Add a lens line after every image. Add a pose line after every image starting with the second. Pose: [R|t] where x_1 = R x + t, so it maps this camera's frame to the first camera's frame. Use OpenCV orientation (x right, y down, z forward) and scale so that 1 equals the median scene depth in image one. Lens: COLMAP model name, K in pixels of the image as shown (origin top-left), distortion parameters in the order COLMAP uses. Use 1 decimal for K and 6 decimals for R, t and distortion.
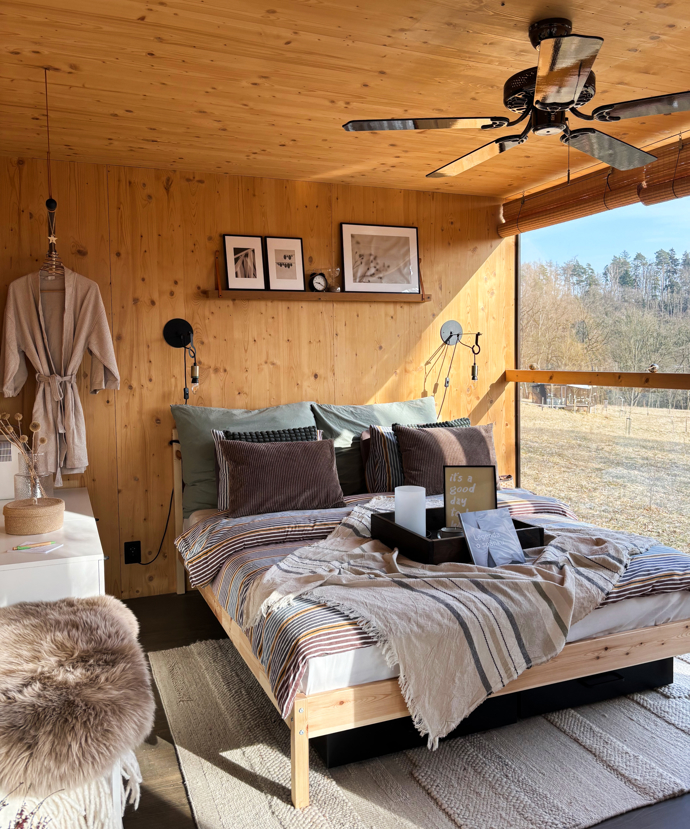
lens RADIAL K [[711.8, 0, 346.7], [0, 711.8, 411.9], [0, 0, 1]] dist [-0.009386, -0.004291]
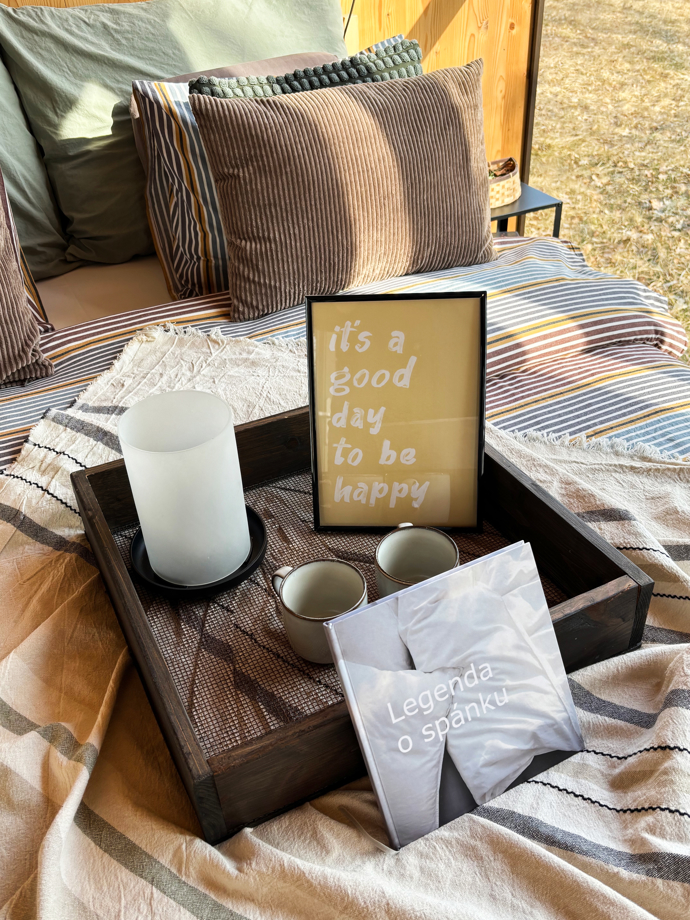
lens RADIAL K [[821.8, 0, 336.4], [0, 821.8, 459.3], [0, 0, 1]] dist [0.010200, 0.000572]
pose [[0.997637, -0.060938, 0.031721, 0.102951], [0.035230, 0.850197, 0.525285, -0.031312], [-0.058979, -0.522926, 0.850335, 0.526857]]
